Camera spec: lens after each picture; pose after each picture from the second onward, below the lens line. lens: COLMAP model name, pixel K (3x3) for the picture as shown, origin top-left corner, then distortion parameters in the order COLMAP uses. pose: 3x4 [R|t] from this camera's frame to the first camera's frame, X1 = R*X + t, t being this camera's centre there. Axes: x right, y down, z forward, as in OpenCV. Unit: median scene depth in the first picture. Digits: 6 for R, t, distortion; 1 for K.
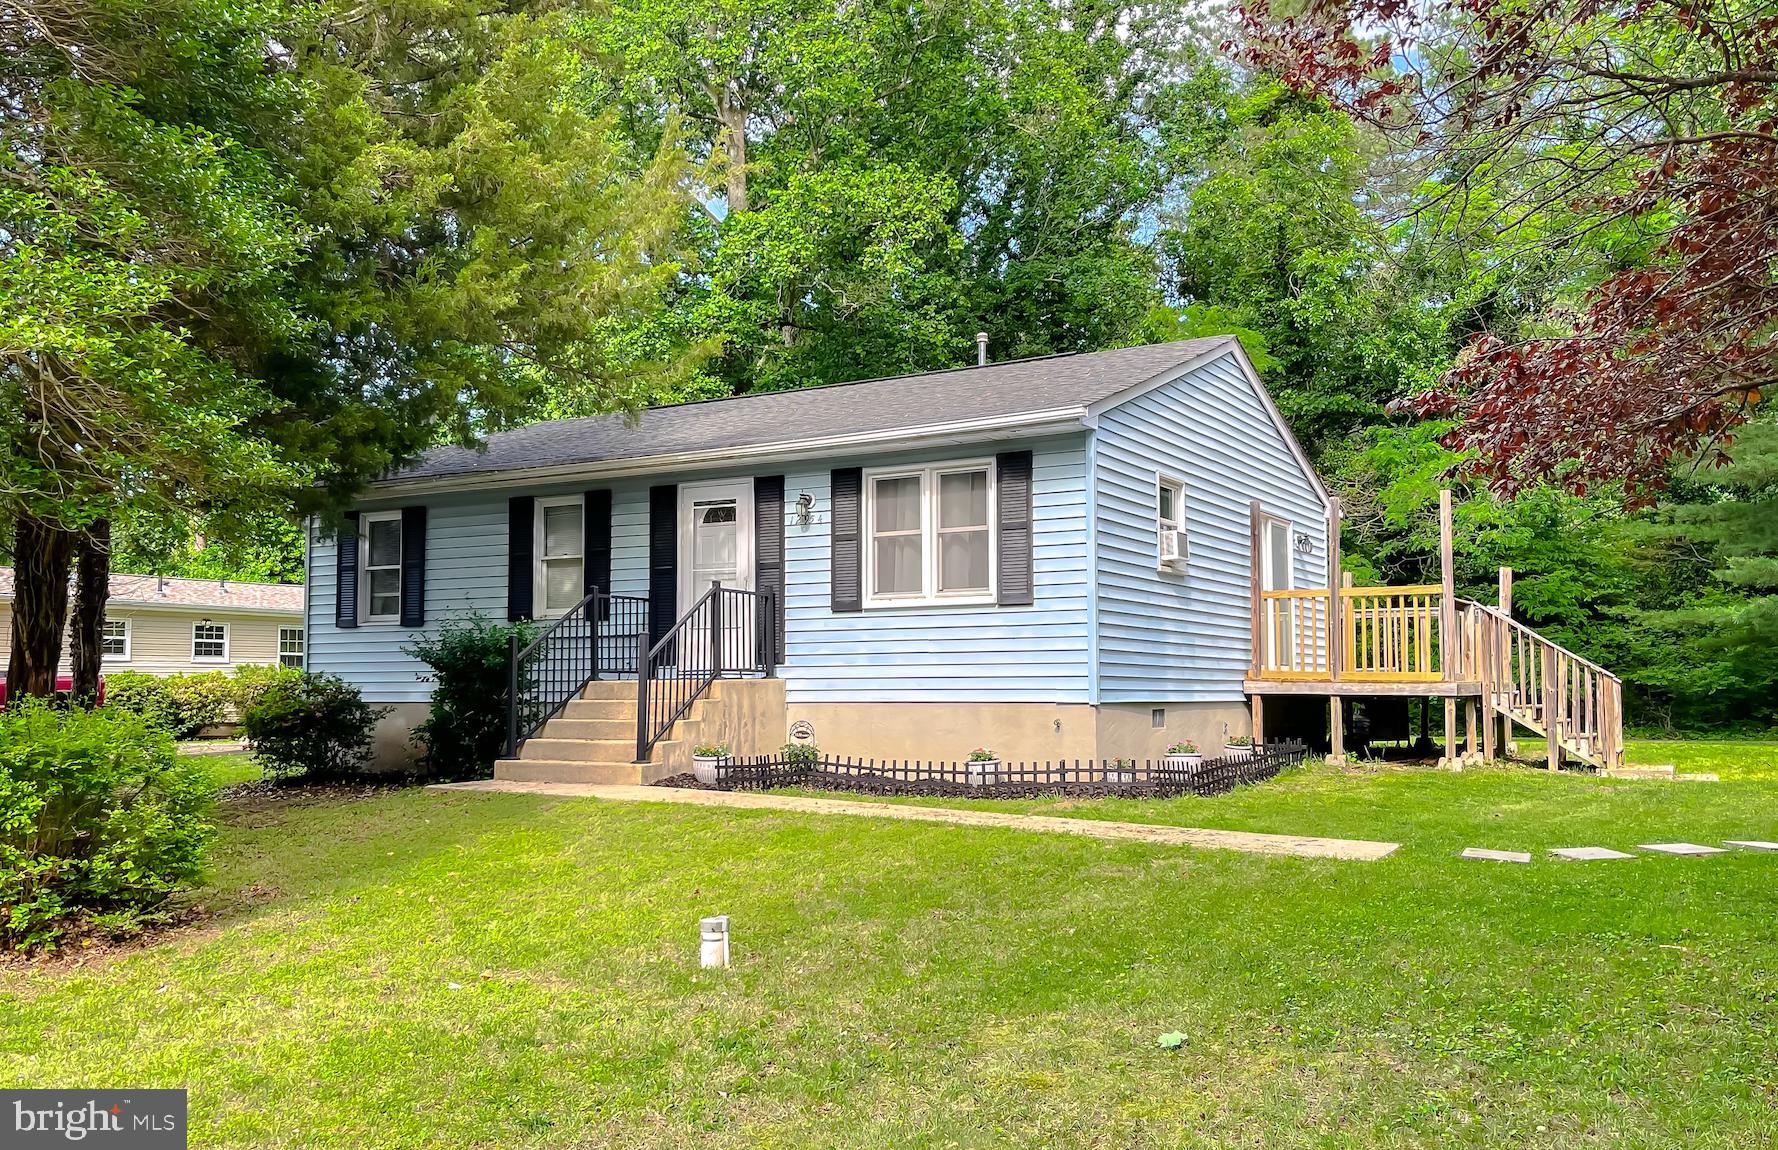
lens RADIAL K [[1446.2, 0, 889.0], [0, 1446.2, 575.0], [0, 0, 1]] dist [0.032189, 0.001199]
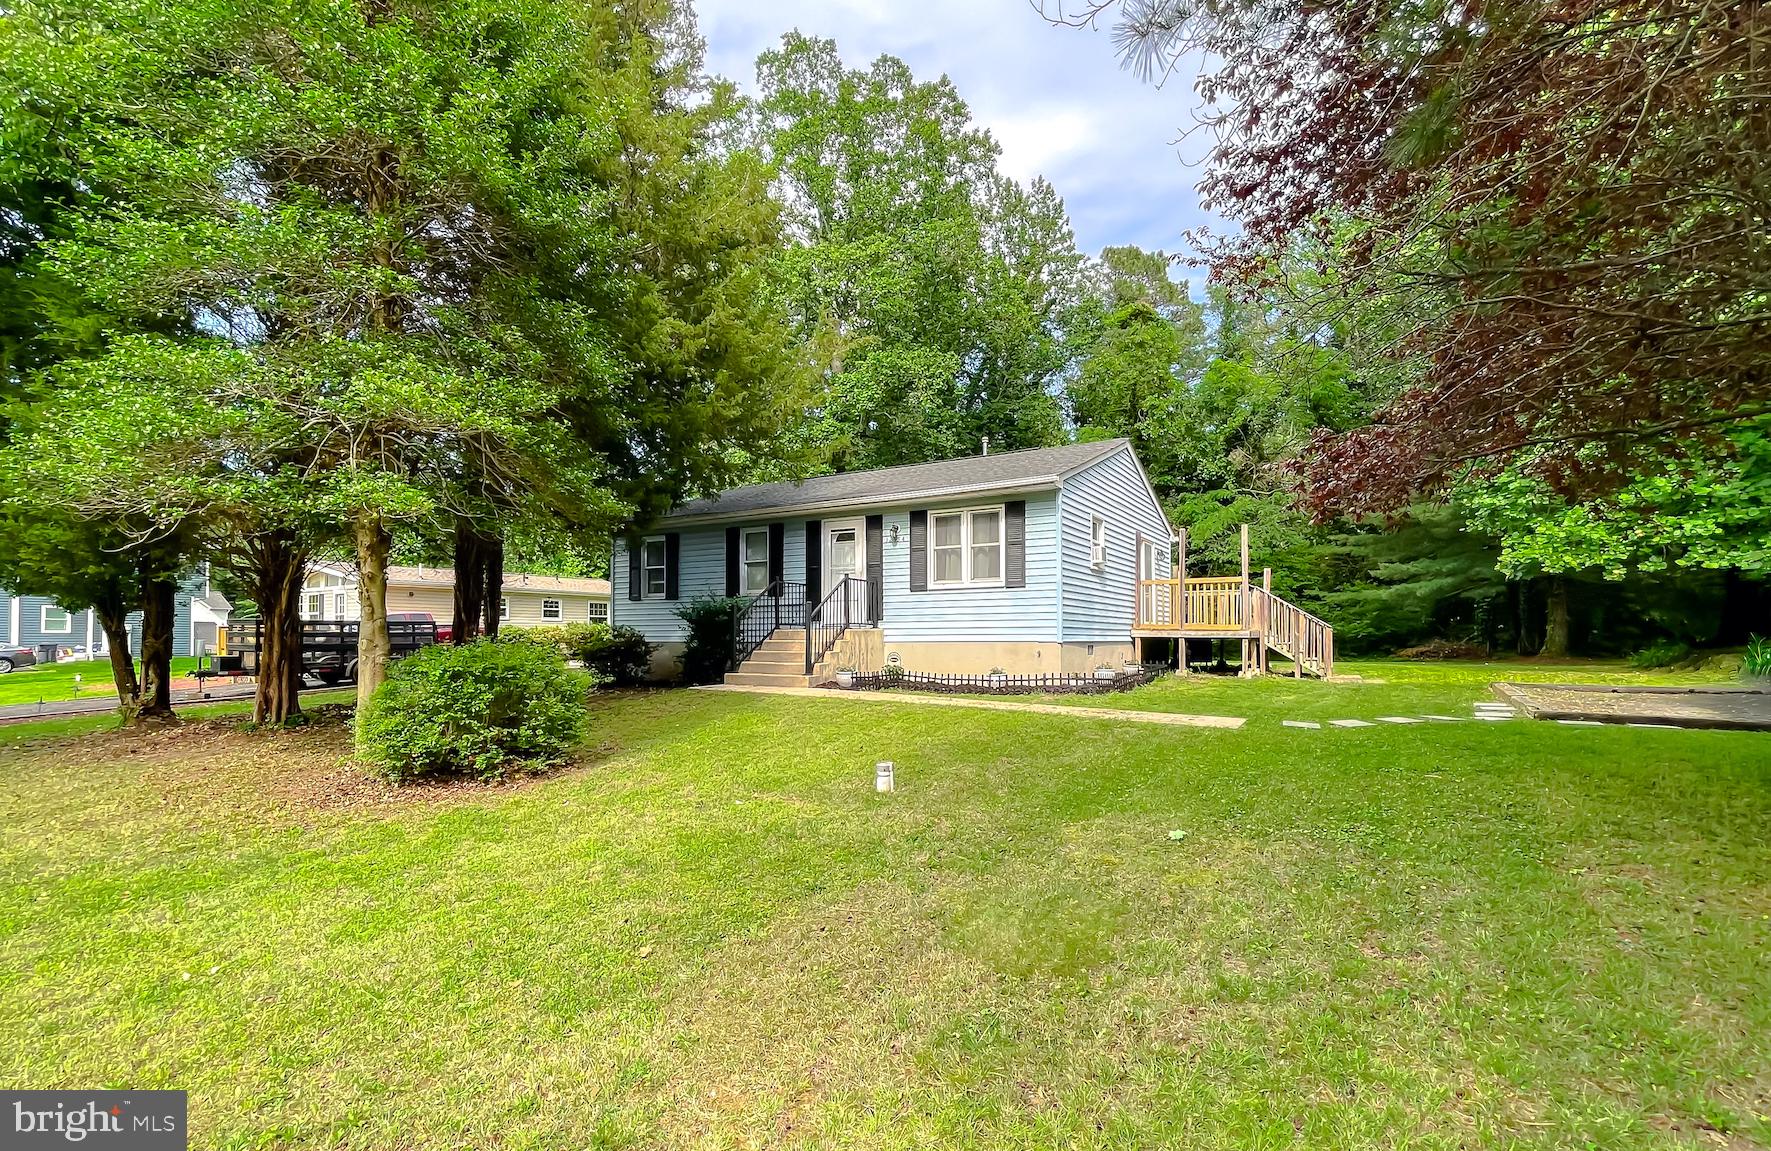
lens RADIAL K [[751.9, 0, 891.3], [0, 751.9, 609.5], [0, 0, 1]] dist [0.000776, -0.000006]
pose [[0.999897, 0.000055, 0.014357, -0.076307], [-0.000623, 0.999216, 0.039584, 0.011273], [-0.014344, -0.039589, 0.999113, 0.069719]]
